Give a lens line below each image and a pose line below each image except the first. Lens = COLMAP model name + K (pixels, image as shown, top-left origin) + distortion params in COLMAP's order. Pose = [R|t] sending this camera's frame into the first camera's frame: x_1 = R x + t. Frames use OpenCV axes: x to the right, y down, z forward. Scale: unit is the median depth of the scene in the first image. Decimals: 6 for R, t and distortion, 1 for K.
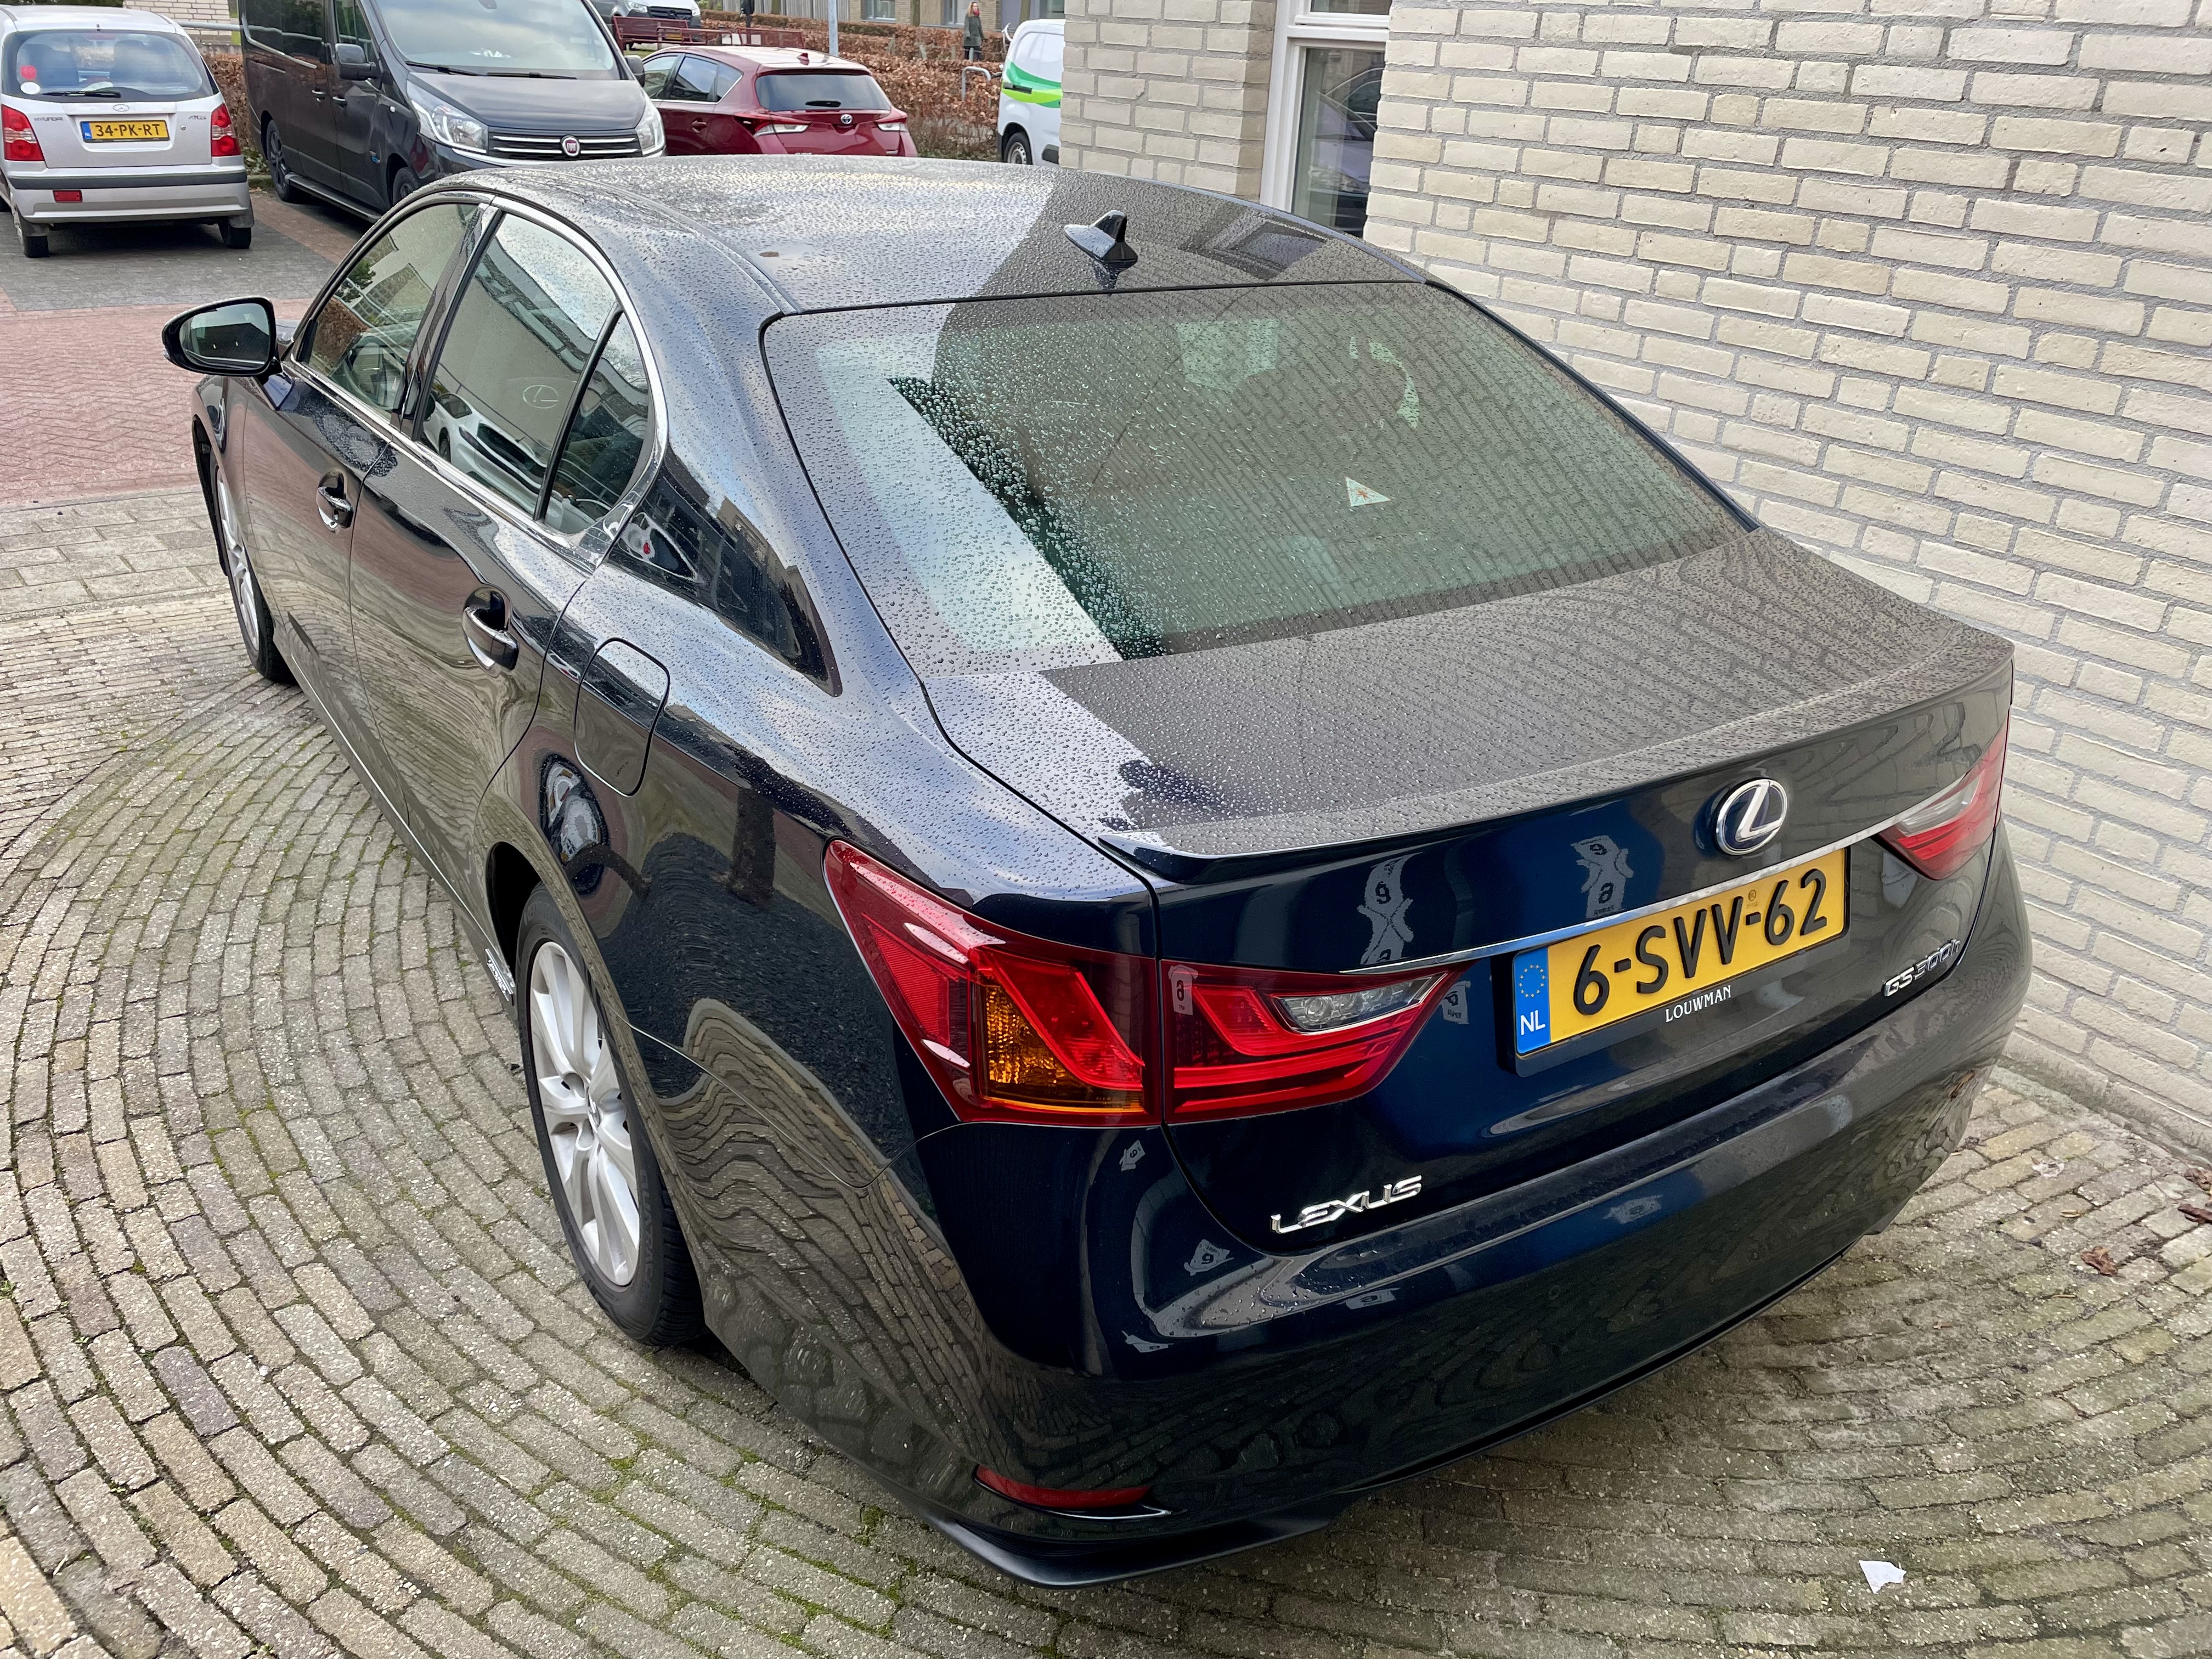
lens RADIAL K [[1666.9, 0, 1121.7], [0, 1666.9, 821.6], [0, 0, 1]] dist [0.052208, -0.057581]
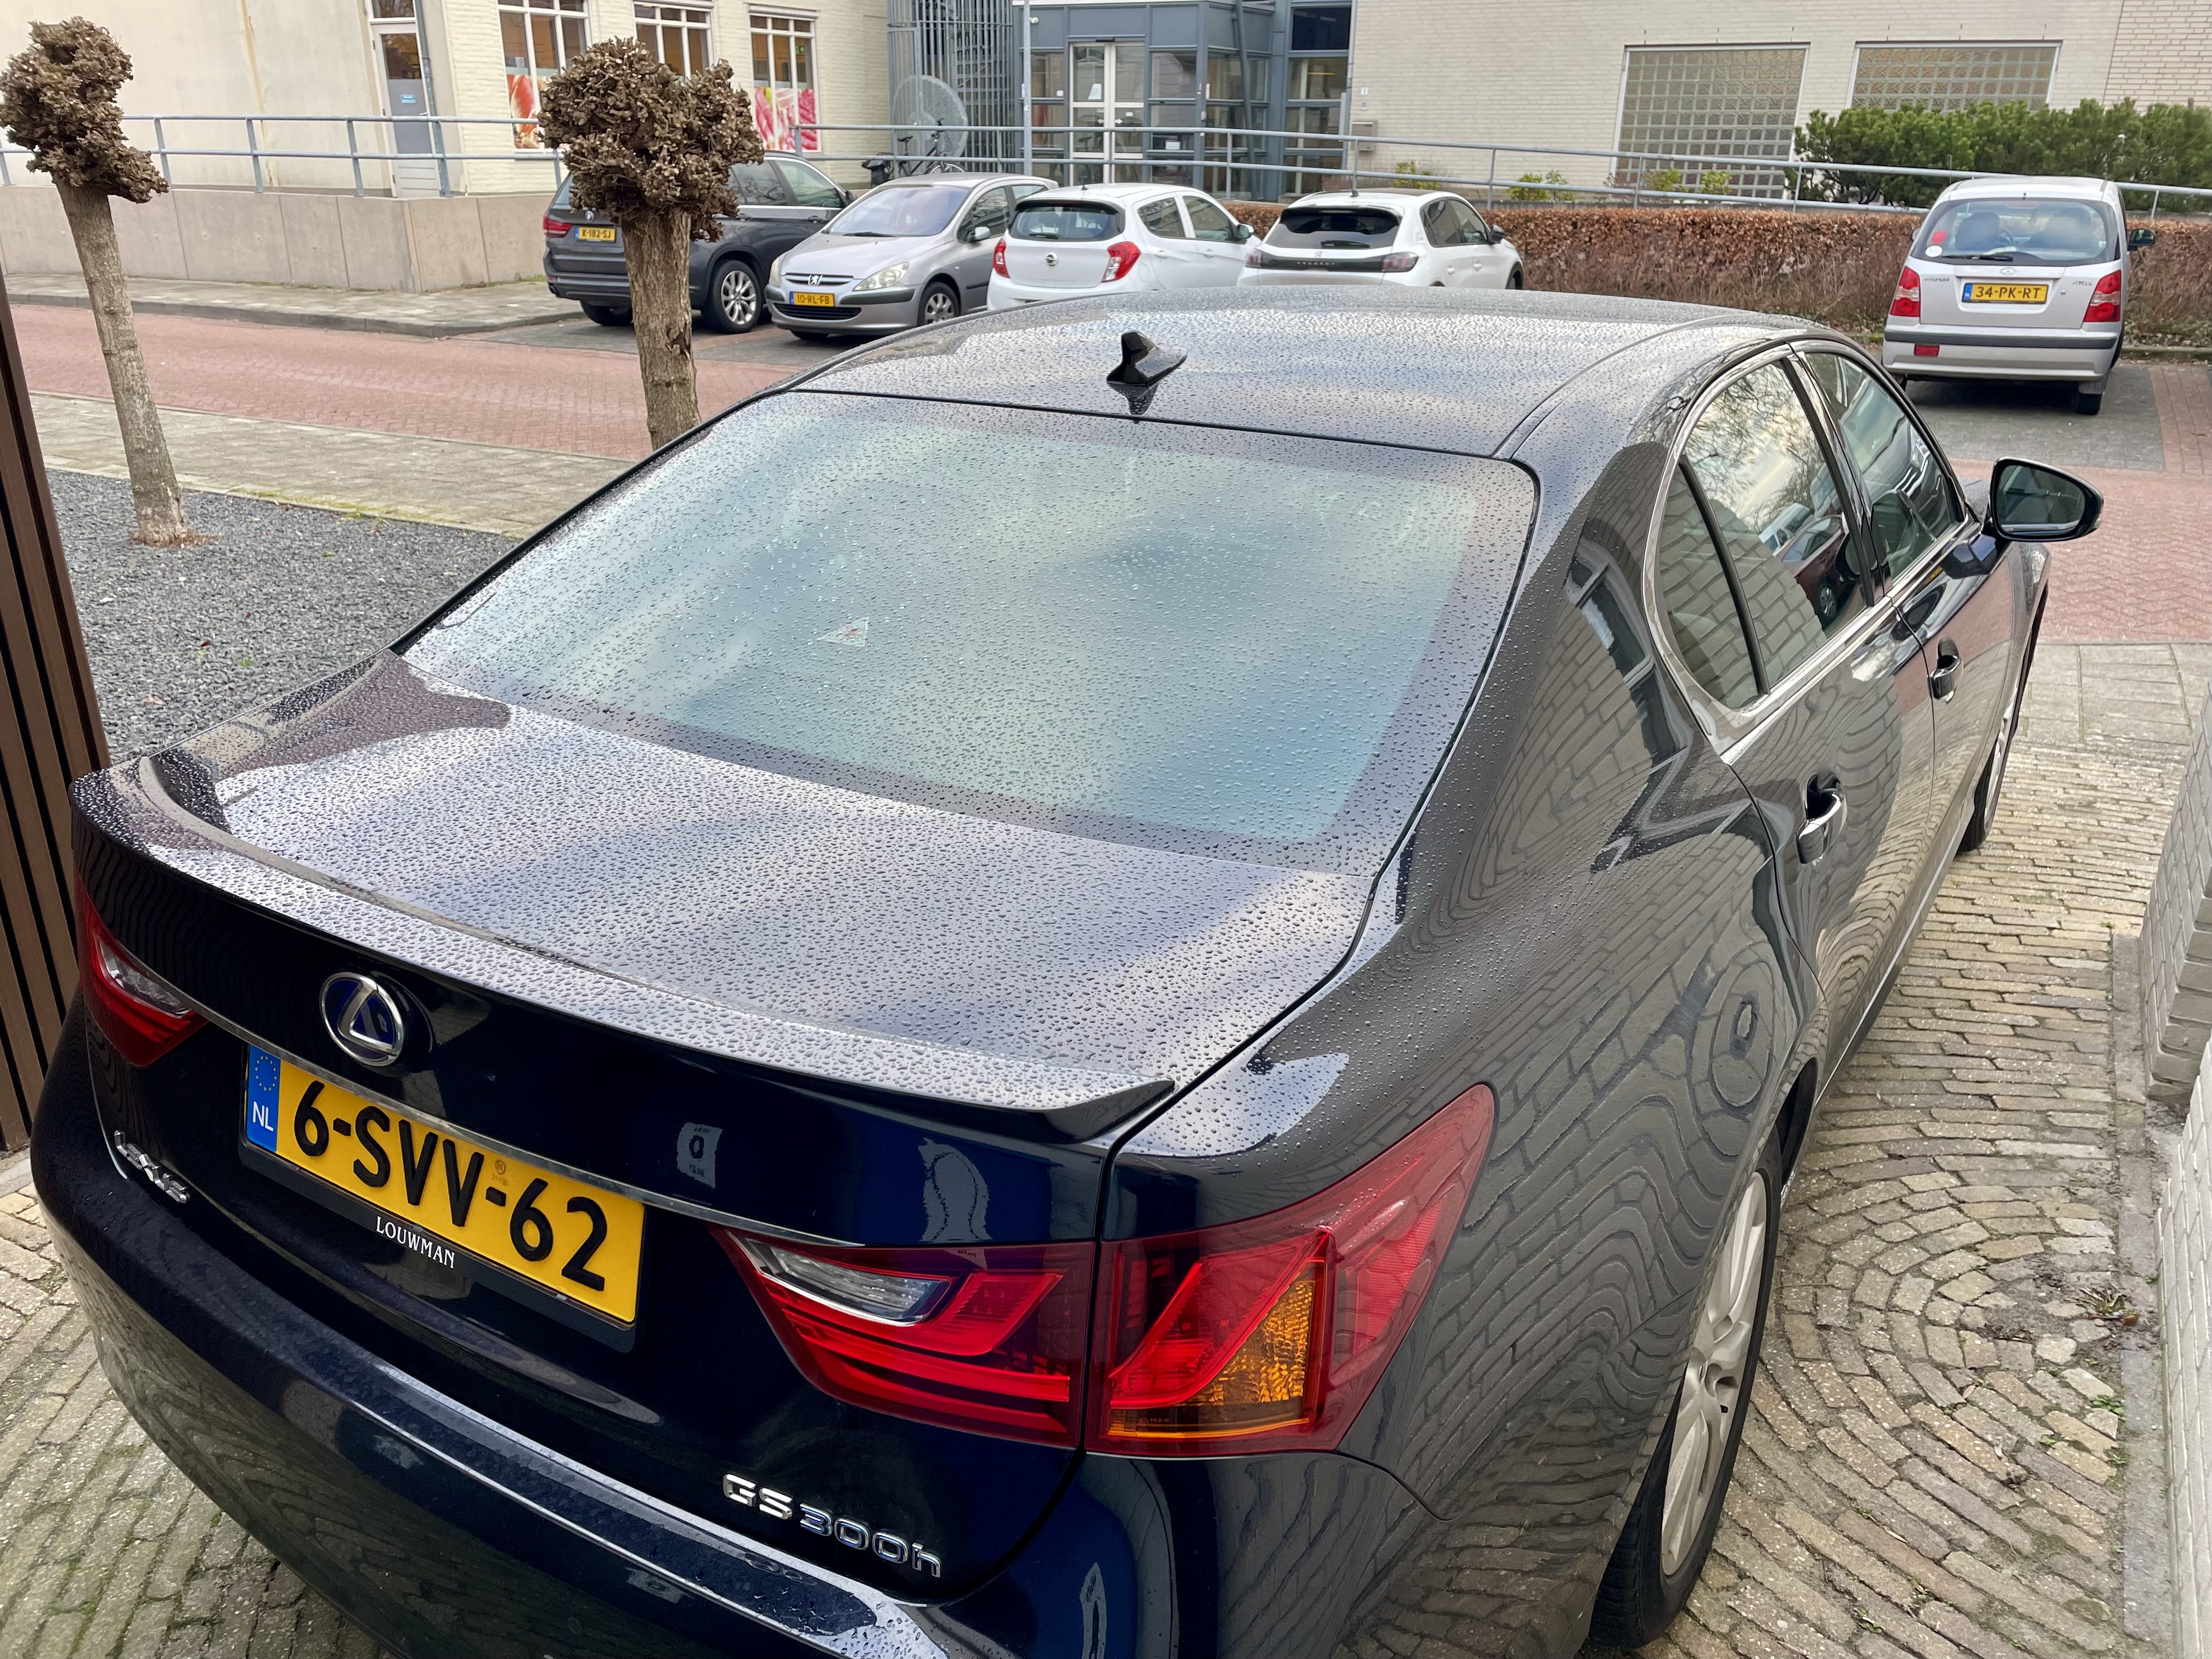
lens RADIAL K [[1666.9, 0, 1113.5], [0, 1666.9, 836.7], [0, 0, 1]] dist [0.052208, -0.057581]
pose [[0.414857, 0.304031, -0.857589, 0.163214], [-0.376618, 0.915370, 0.142327, -0.045239], [0.828283, 0.263938, 0.494252, 0.122204]]
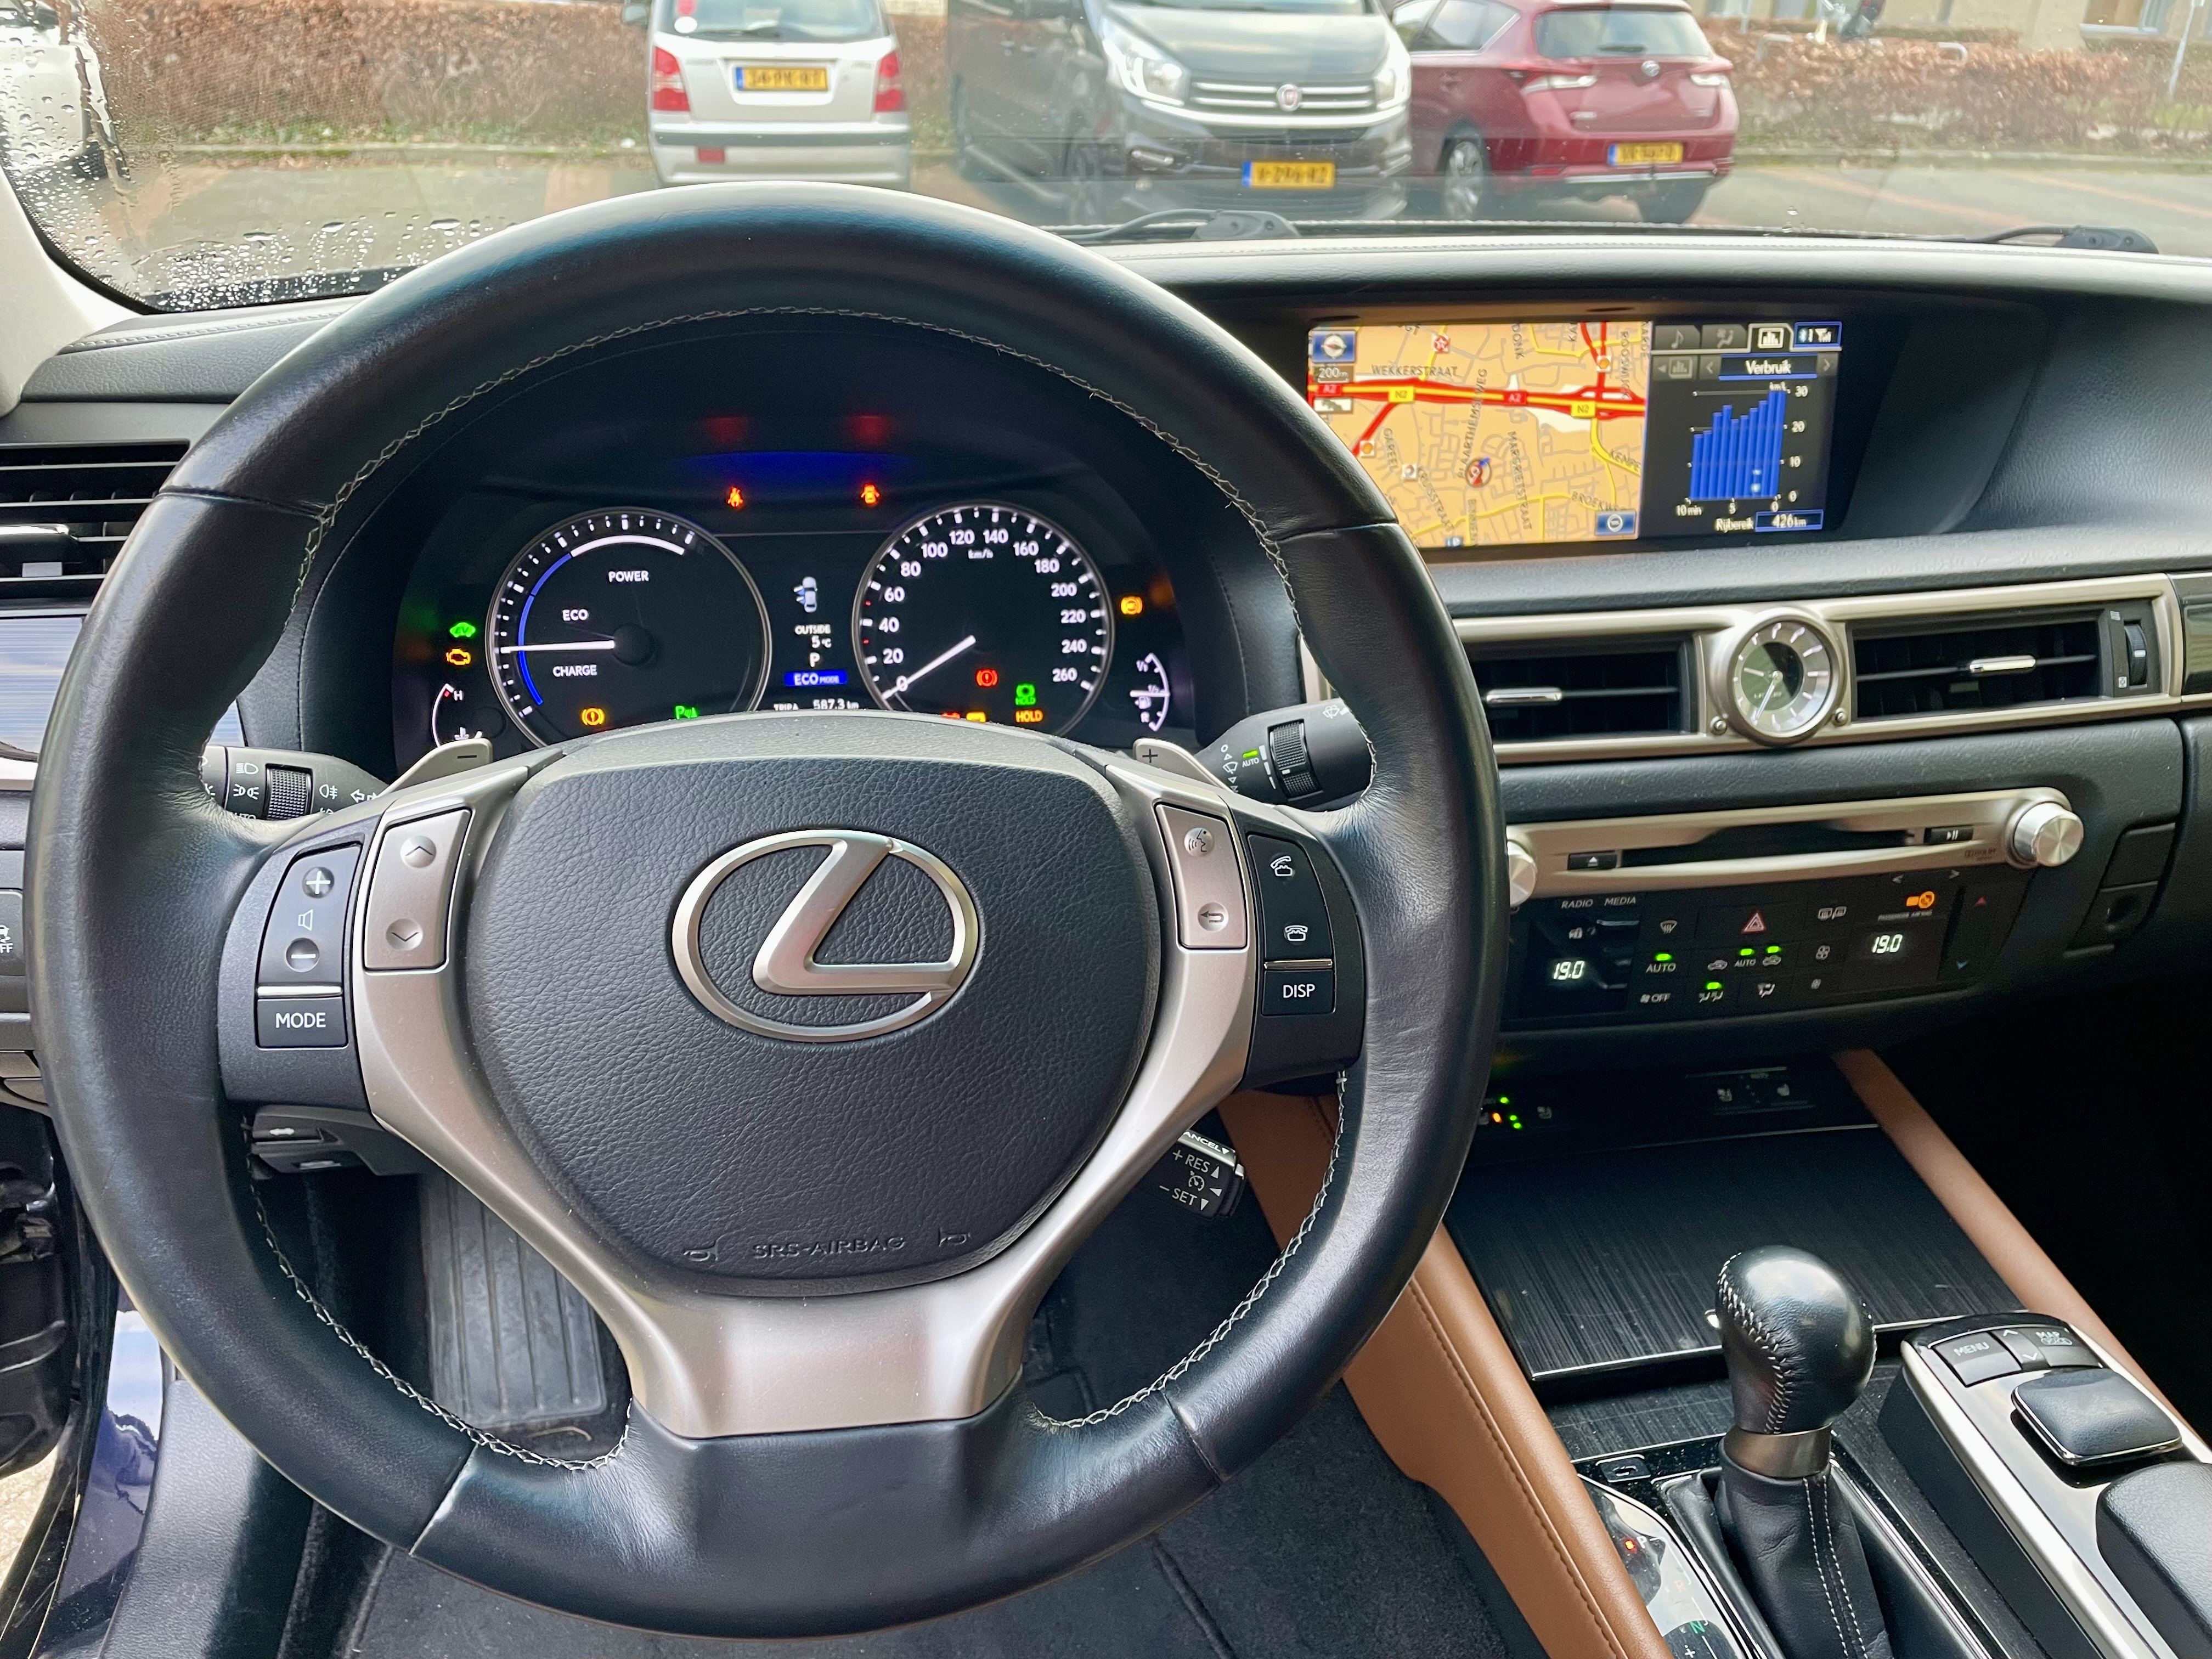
lens RADIAL K [[1666.9, 0, 1121.1], [0, 1666.9, 833.0], [0, 0, 1]] dist [0.052208, -0.057581]
pose [[0.926719, 0.146301, -0.346103, -0.087448], [-0.146917, 0.988843, 0.024612, -0.081575], [0.345842, 0.028040, 0.937874, 0.275487]]
